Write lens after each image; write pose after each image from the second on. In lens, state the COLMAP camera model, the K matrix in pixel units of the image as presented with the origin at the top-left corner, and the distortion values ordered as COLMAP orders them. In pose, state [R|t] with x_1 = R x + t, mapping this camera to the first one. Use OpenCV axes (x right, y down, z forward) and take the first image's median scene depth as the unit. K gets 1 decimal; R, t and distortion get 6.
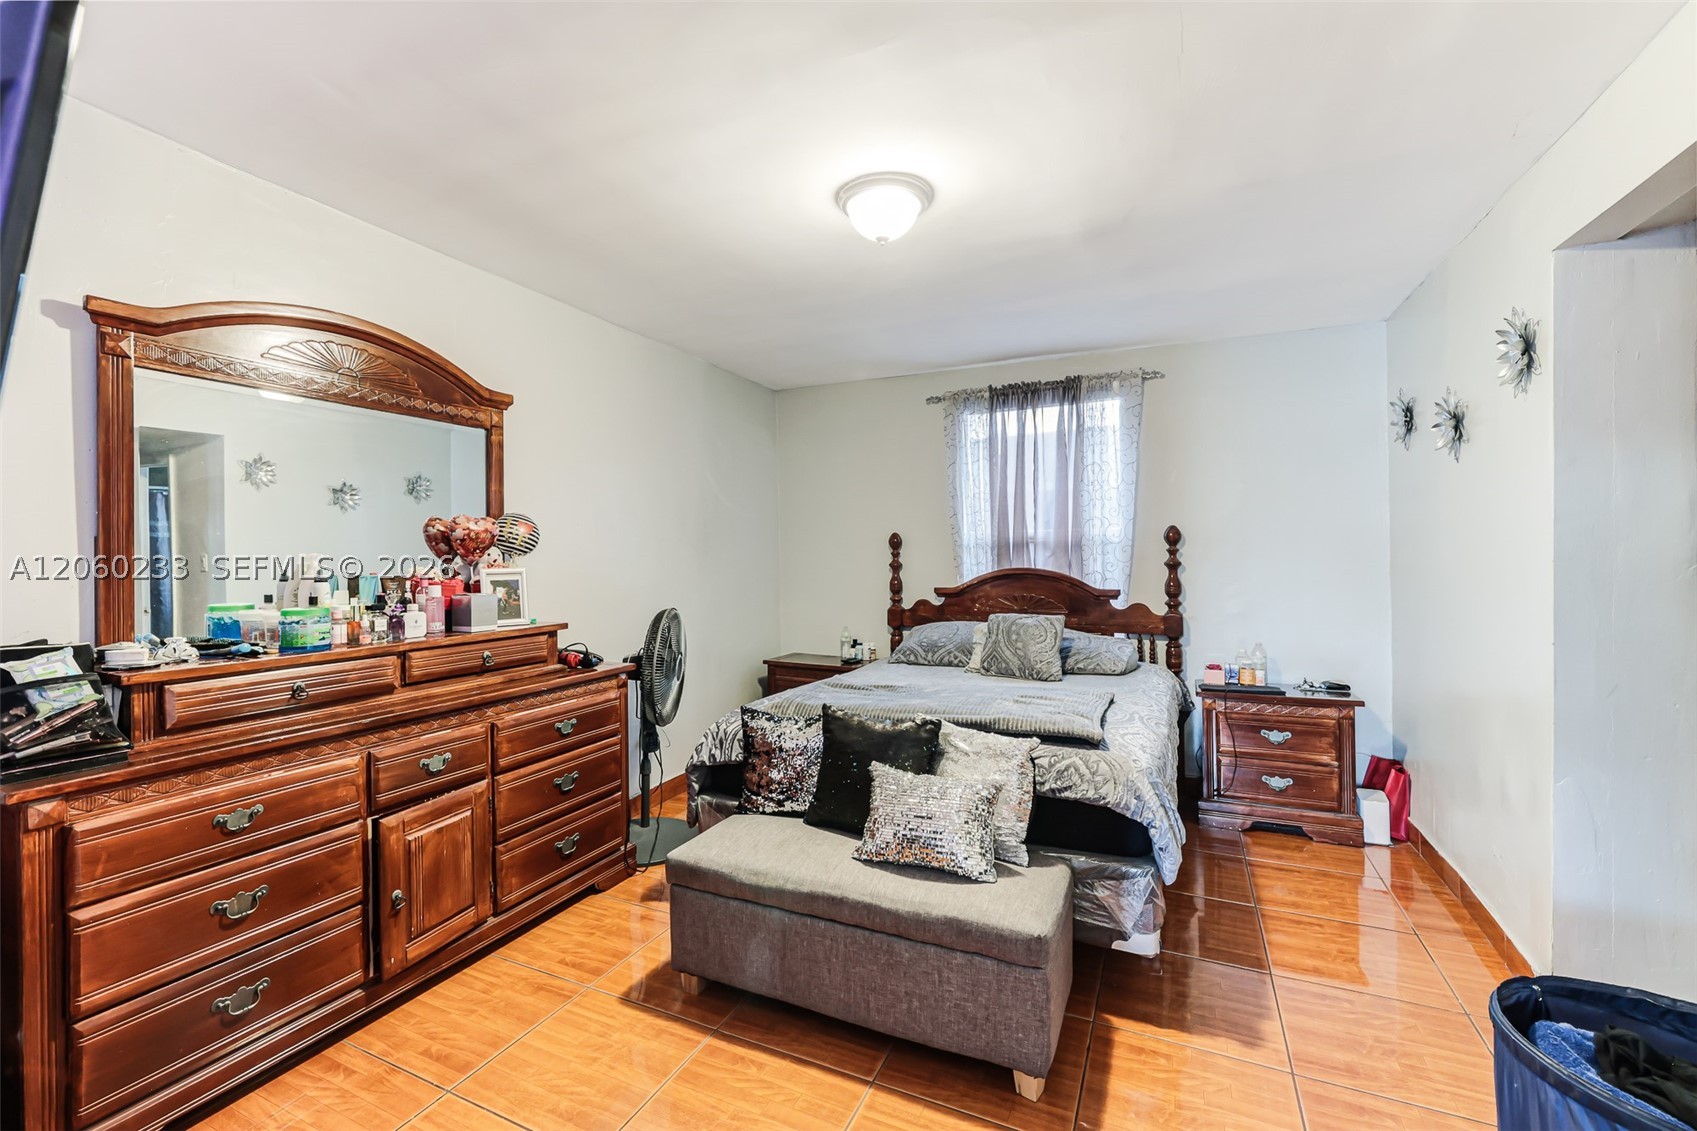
lens RADIAL K [[712.6, 0, 837.1], [0, 712.6, 555.1], [0, 0, 1]] dist [0.000008, -0.000091]
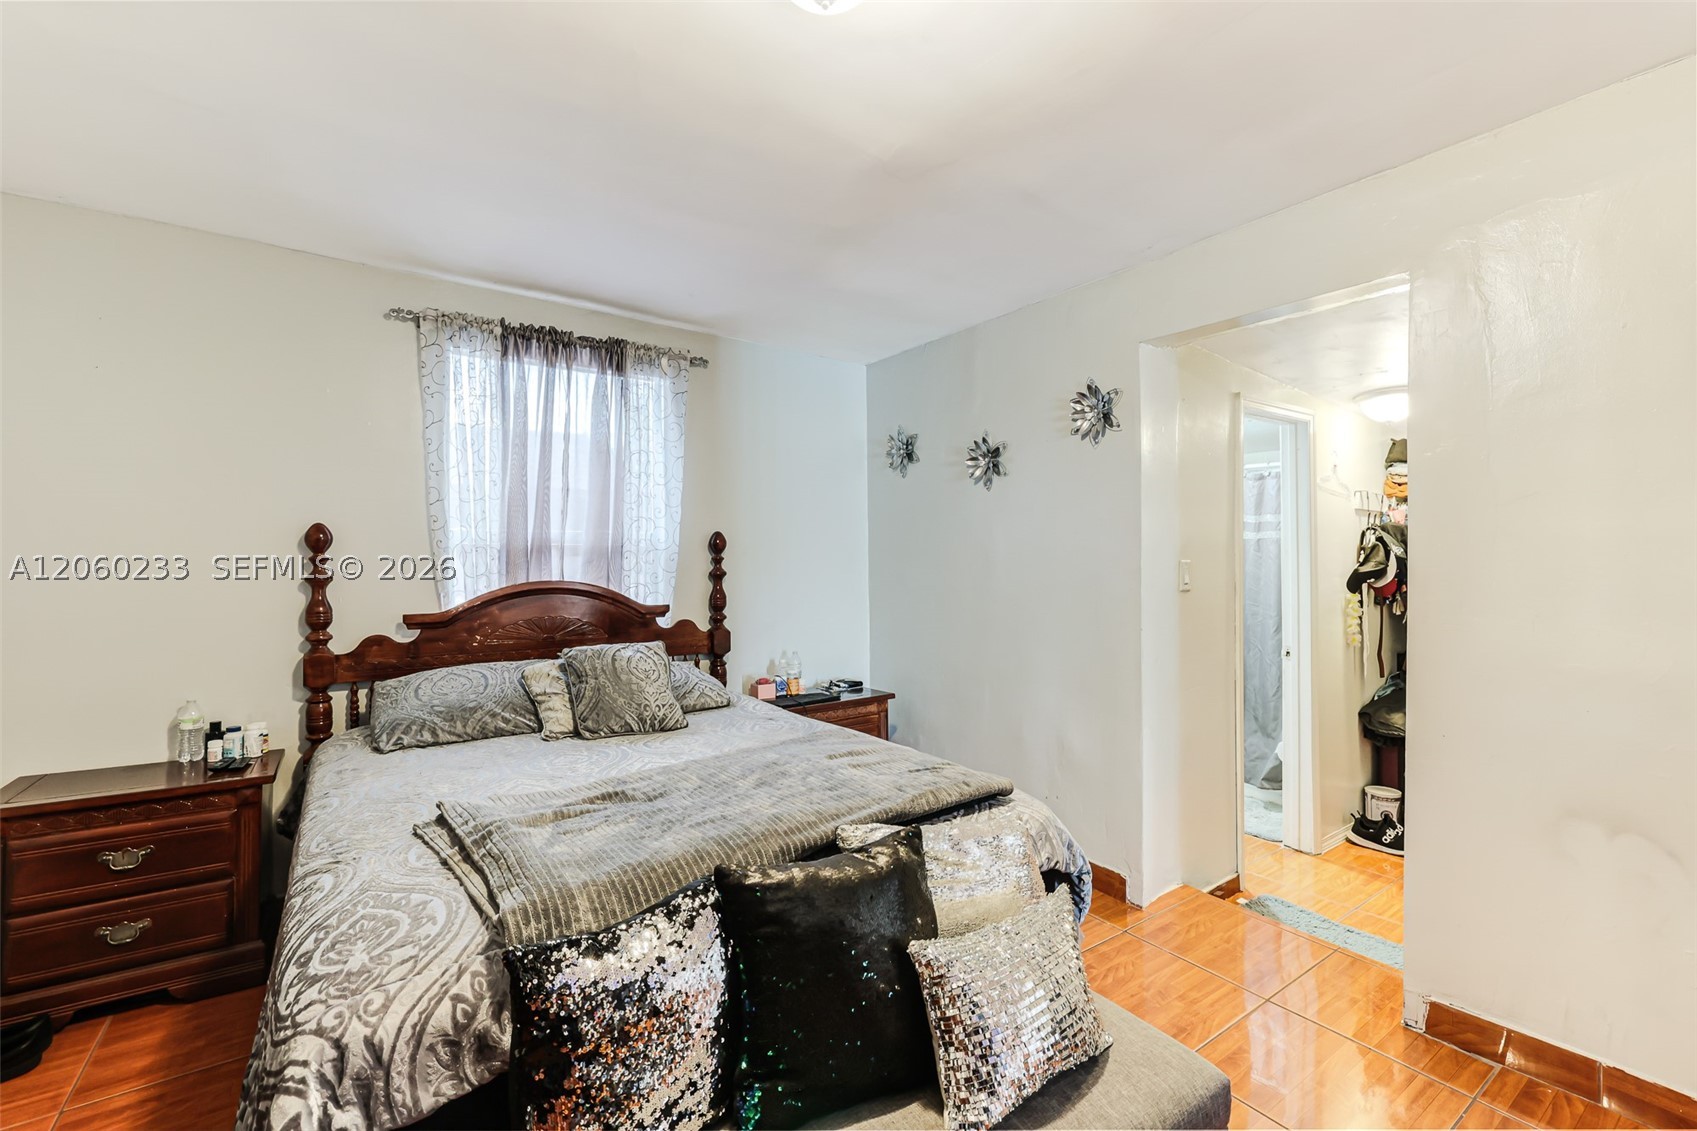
lens RADIAL K [[712.6, 0, 837.1], [0, 712.6, 555.1], [0, 0, 1]] dist [0.000008, -0.000091]
pose [[0.509944, 0.014580, 0.860084, -0.223912], [-0.003334, 0.999882, -0.014973, 0.001505], [-0.860201, 0.004768, 0.509932, 0.388026]]
